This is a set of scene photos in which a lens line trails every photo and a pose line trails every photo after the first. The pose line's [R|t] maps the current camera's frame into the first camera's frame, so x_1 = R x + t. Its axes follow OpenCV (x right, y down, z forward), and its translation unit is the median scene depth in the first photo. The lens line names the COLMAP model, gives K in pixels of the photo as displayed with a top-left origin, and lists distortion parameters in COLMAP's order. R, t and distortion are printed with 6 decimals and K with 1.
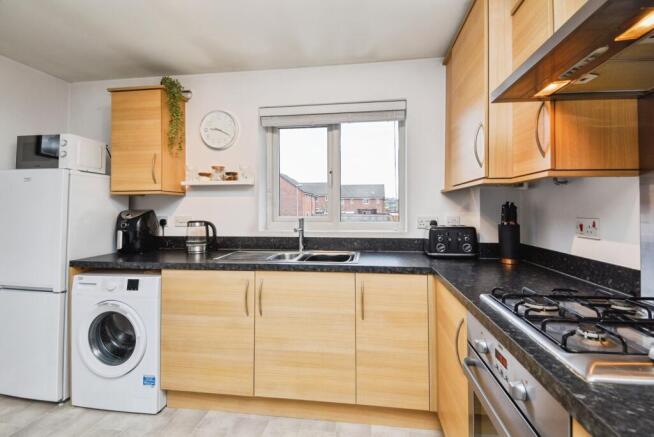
lens RADIAL K [[301.3, 0, 327.6], [0, 301.3, 203.9], [0, 0, 1]] dist [-0.001062, -0.000139]
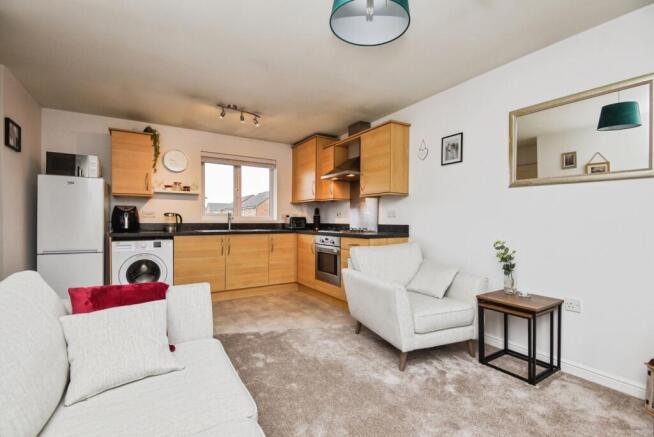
lens RADIAL K [[300.5, 0, 327.9], [0, 300.5, 215.2], [0, 0, 1]] dist [0.024560, 0.000006]
pose [[0.764768, 0.017832, 0.644059, -0.886494], [-0.015723, 0.999836, -0.009013, 0.069635], [-0.644114, -0.003234, 0.764923, -0.948002]]
